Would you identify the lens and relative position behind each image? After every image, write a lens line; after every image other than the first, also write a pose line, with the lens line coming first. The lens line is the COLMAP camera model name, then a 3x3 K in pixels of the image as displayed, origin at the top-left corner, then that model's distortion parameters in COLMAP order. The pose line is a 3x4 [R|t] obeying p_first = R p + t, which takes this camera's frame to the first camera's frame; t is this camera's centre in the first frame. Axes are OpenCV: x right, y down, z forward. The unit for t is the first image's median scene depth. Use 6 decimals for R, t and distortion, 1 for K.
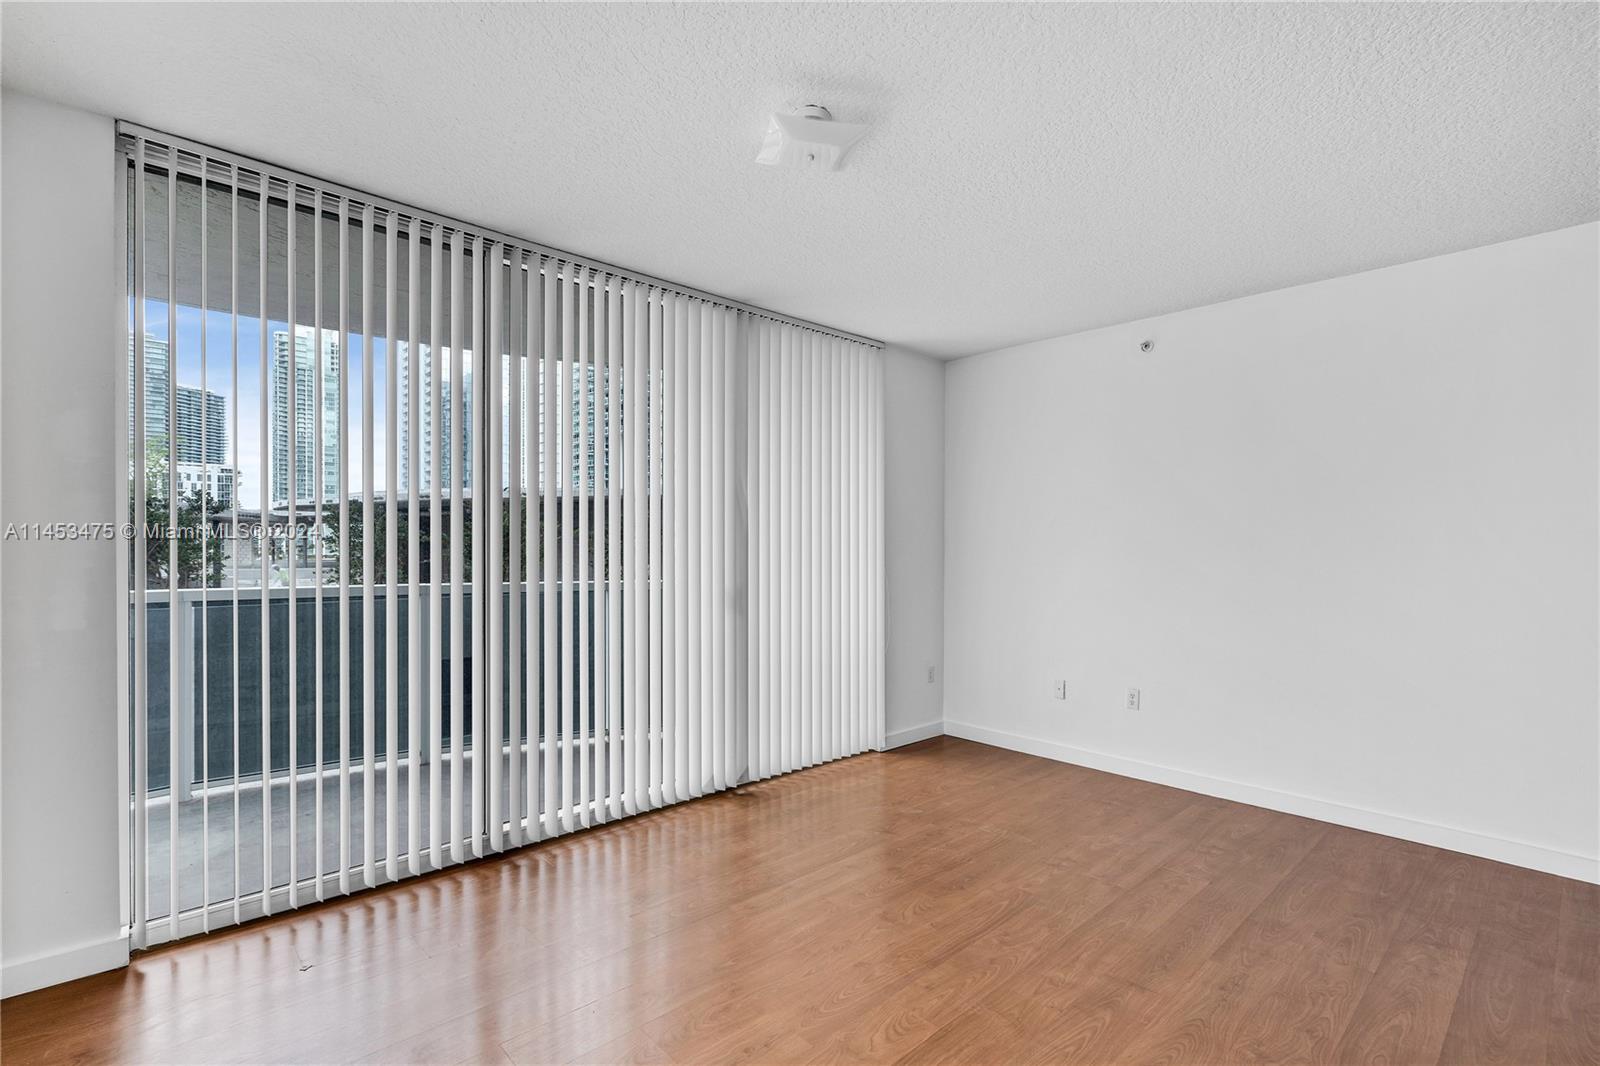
lens RADIAL K [[740.8, 0, 798.2], [0, 740.8, 543.1], [0, 0, 1]] dist [0.000128, -0.000192]
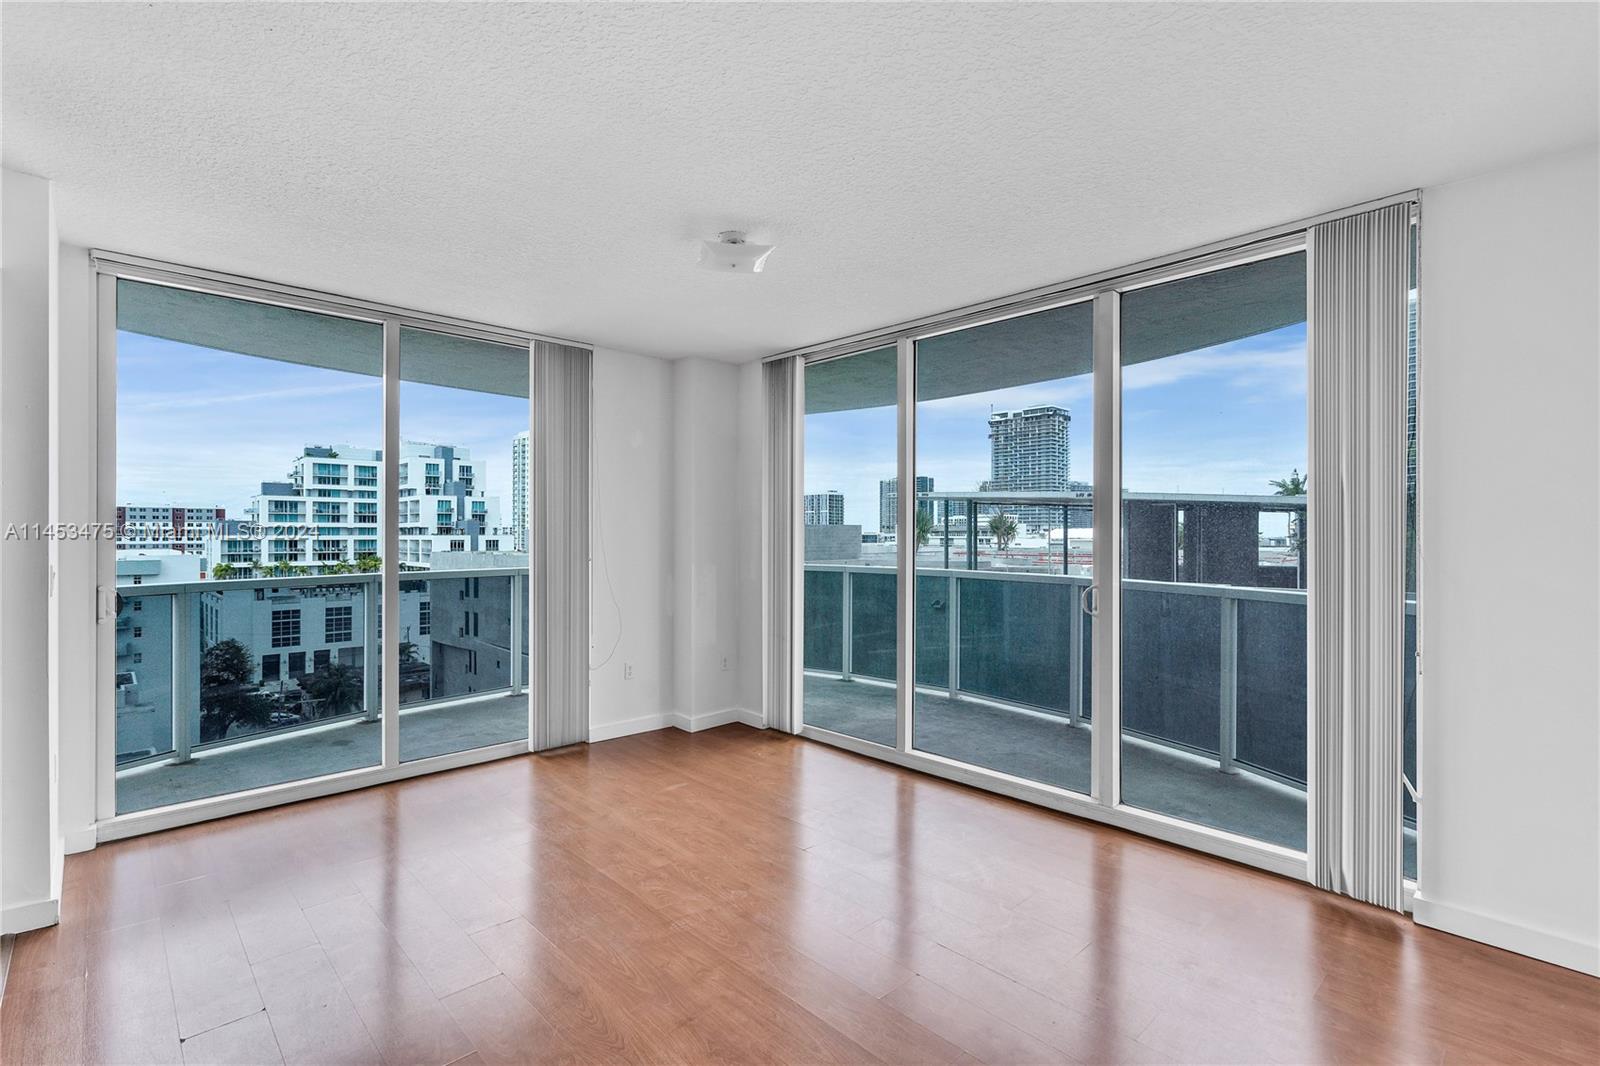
lens RADIAL K [[740.8, 0, 791.8], [0, 740.8, 541.4], [0, 0, 1]] dist [0.000128, -0.000192]
pose [[0.009047, 0.012909, -0.999876, 1.438119], [0.001203, 0.999916, 0.012921, -0.024141], [0.999958, -0.001319, 0.009030, 1.163763]]
